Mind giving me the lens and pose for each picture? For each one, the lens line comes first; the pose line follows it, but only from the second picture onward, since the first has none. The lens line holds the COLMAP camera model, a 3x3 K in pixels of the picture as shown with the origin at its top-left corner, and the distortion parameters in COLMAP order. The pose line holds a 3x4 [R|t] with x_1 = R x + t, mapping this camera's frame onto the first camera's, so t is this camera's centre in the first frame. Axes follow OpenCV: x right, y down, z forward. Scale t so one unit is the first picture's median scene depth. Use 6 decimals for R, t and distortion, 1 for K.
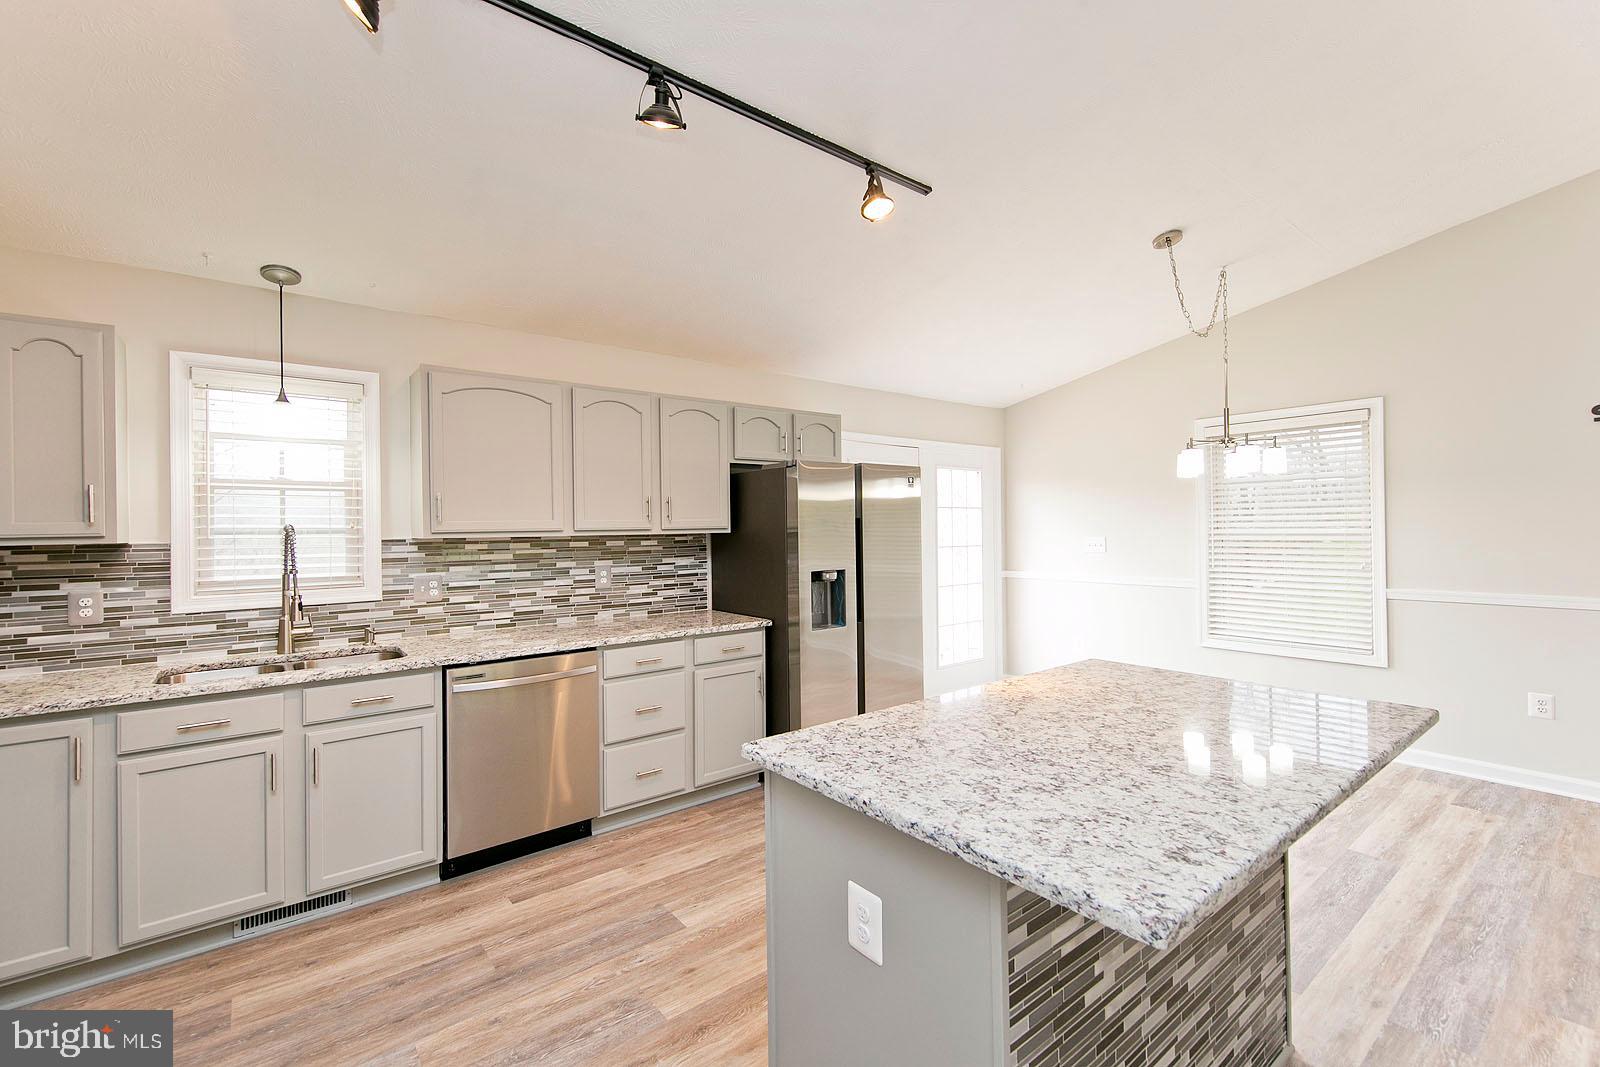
lens RADIAL K [[673.5, 0, 831.0], [0, 673.5, 524.9], [0, 0, 1]] dist [0.012647, -0.004153]
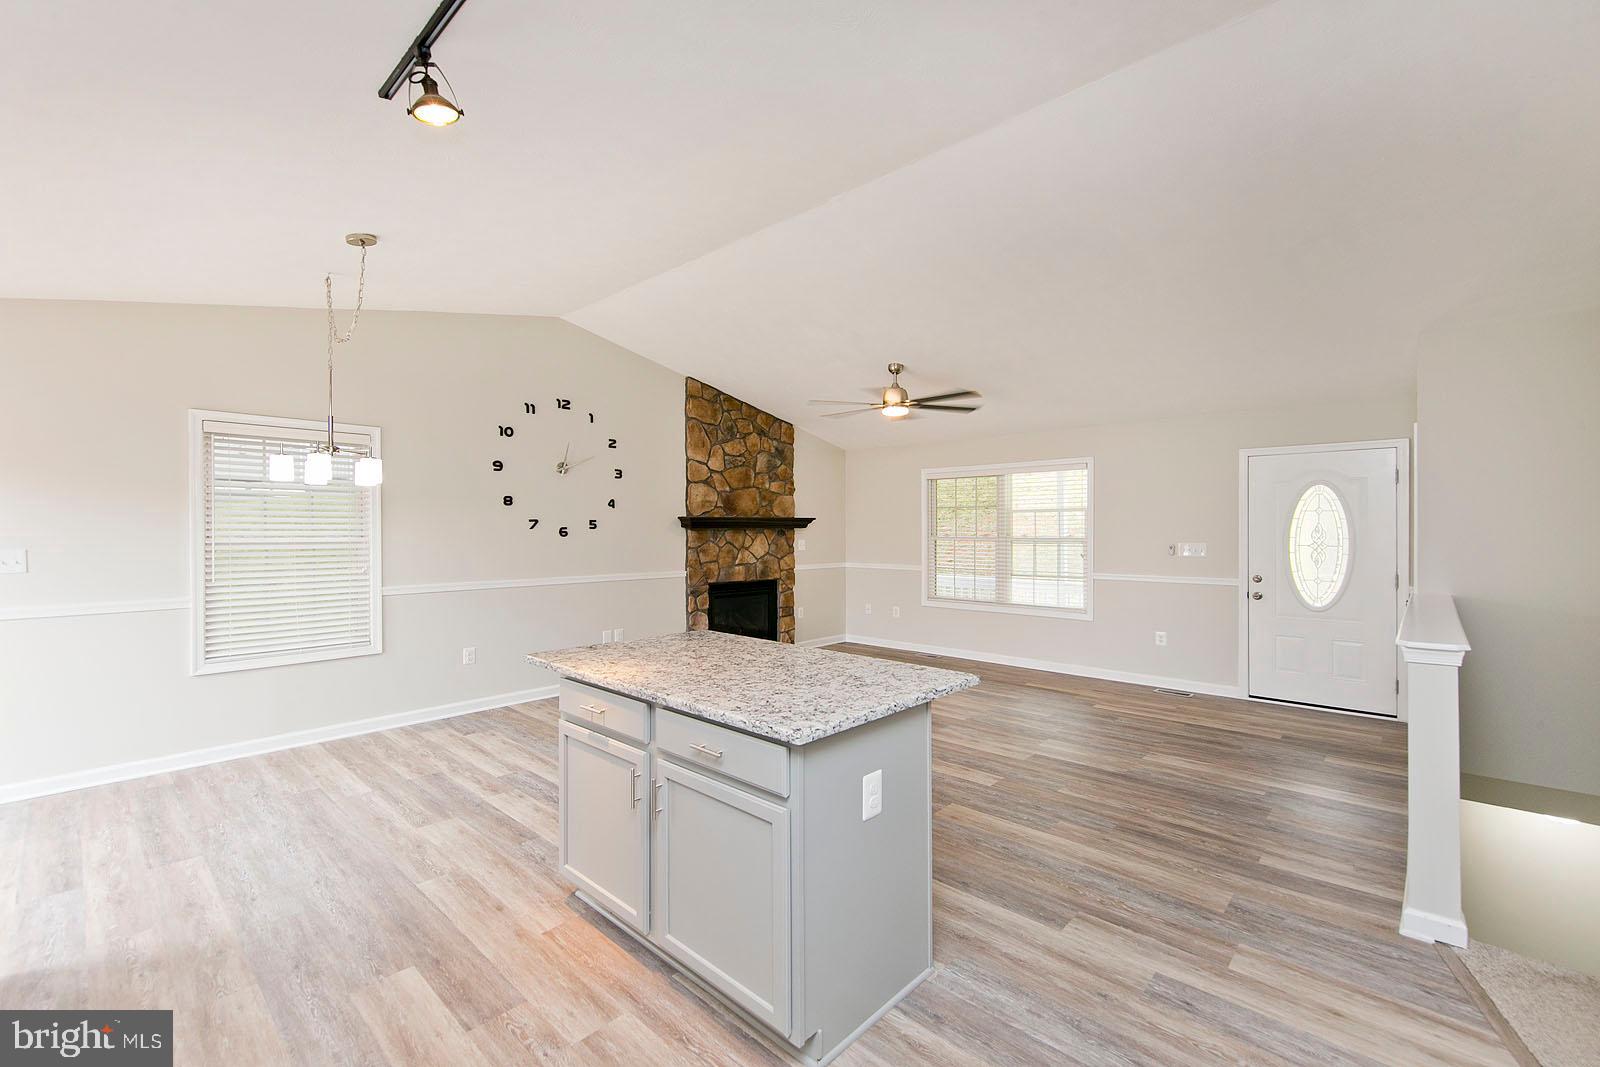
lens RADIAL K [[673.5, 0, 762.6], [0, 673.5, 524.9], [0, 0, 1]] dist [0.012647, -0.004153]
pose [[-0.118383, 0.025866, 0.992631, -0.599369], [-0.011296, 0.999561, -0.027394, 0.005396], [-0.992904, -0.014455, -0.118039, 0.580369]]
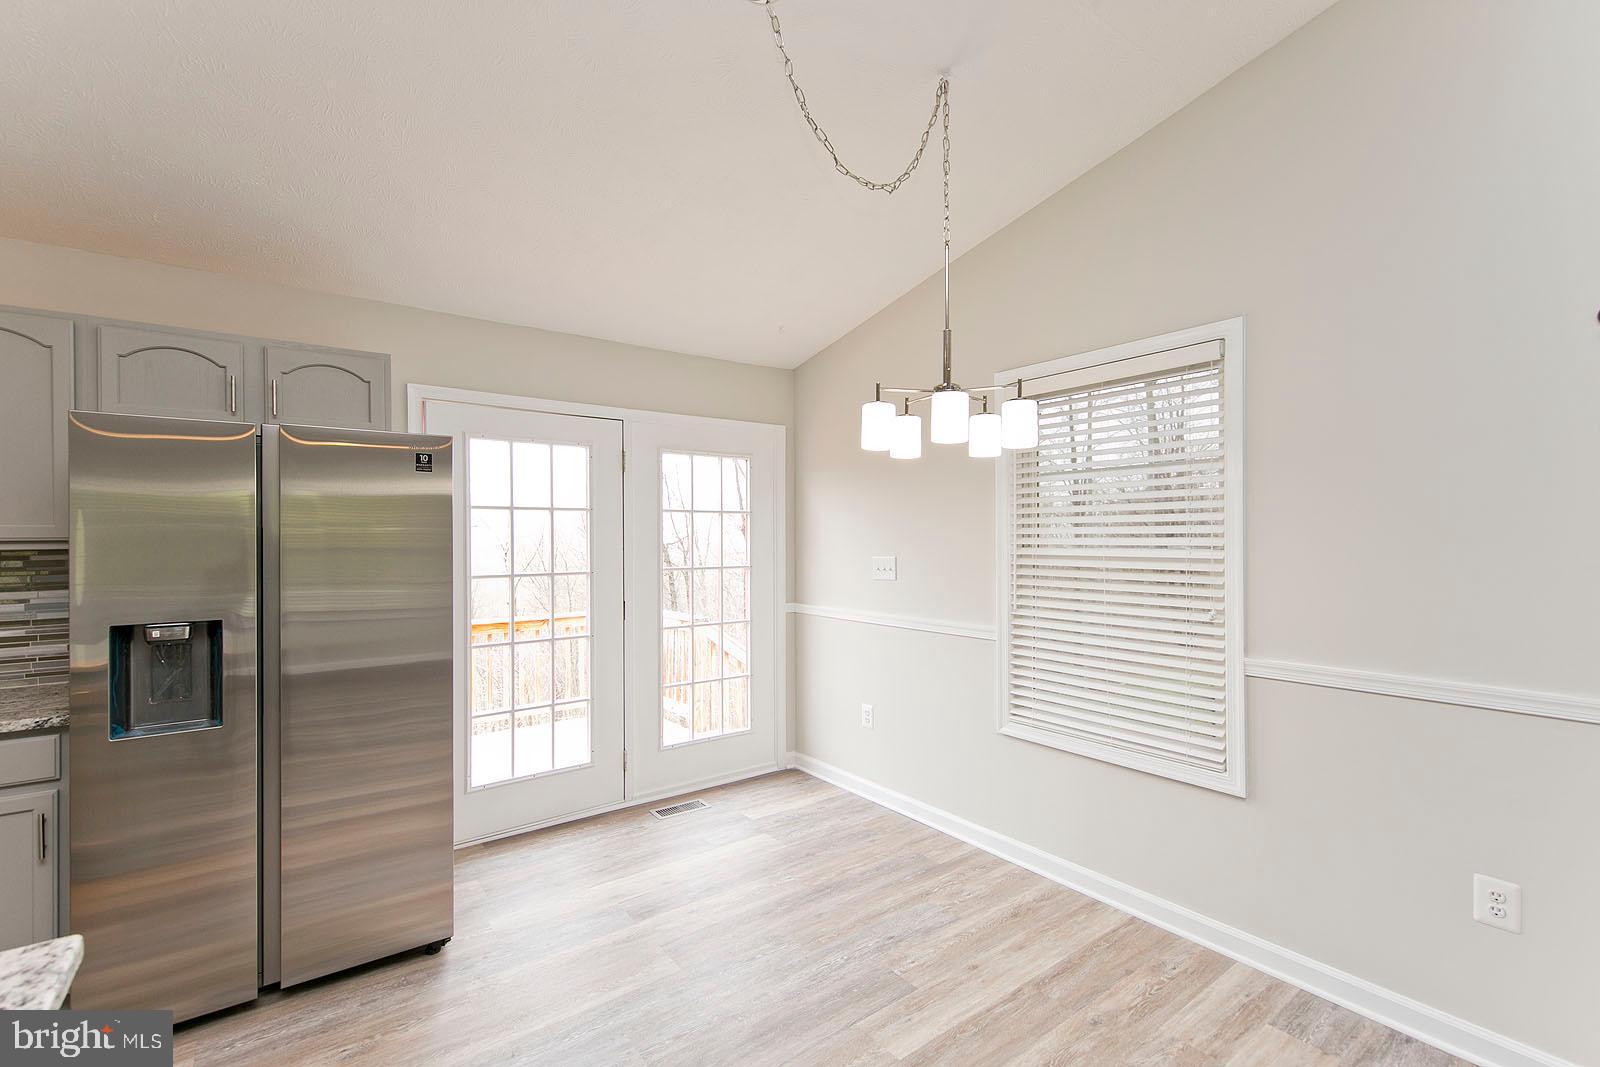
lens RADIAL K [[708.6, 0, 846.1], [0, 708.6, 533.1], [0, 0, 1]] dist [0.005325, -0.003314]
pose [[0.999907, 0.012077, -0.006347, 0.596688], [-0.012027, 0.999896, 0.007939, -0.017489], [0.006442, -0.007862, 0.999948, 0.497596]]
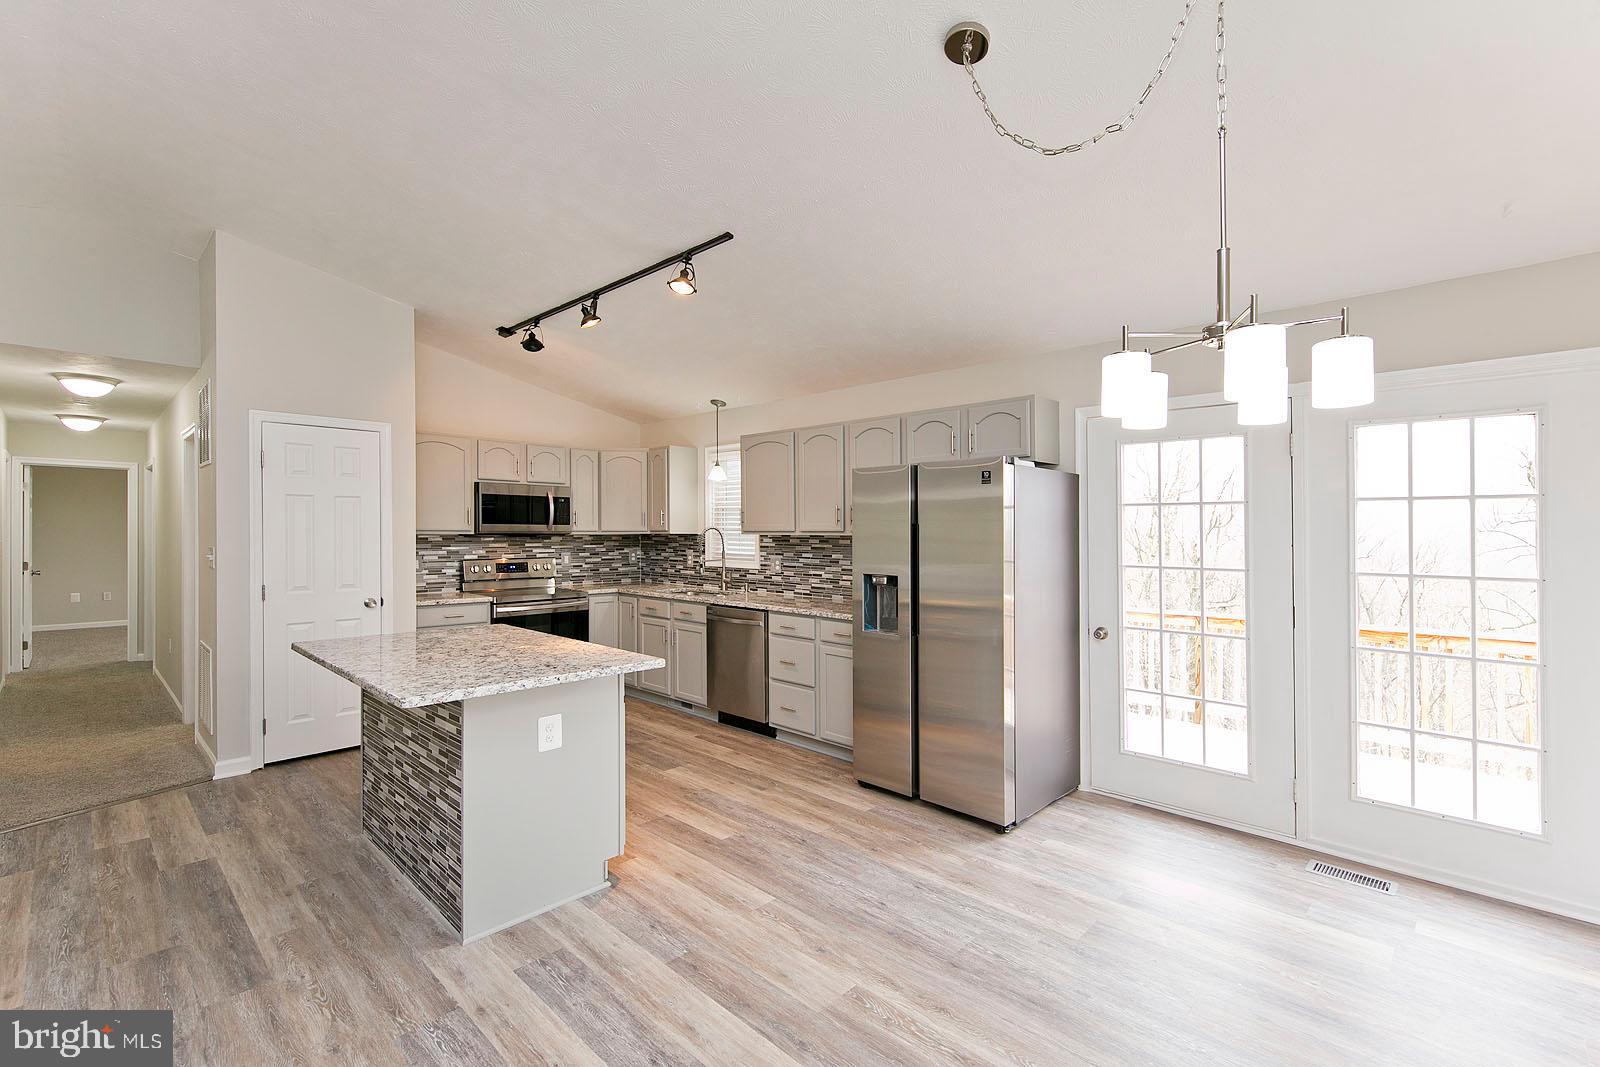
lens RADIAL K [[708.6, 0, 767.5], [0, 708.6, 529.2], [0, 0, 1]] dist [0.005325, -0.003314]
pose [[0.098858, 0.017219, -0.994953, 1.166407], [0.006949, 0.999814, 0.017994, -0.027139], [0.995077, -0.008693, 0.098720, 0.815452]]
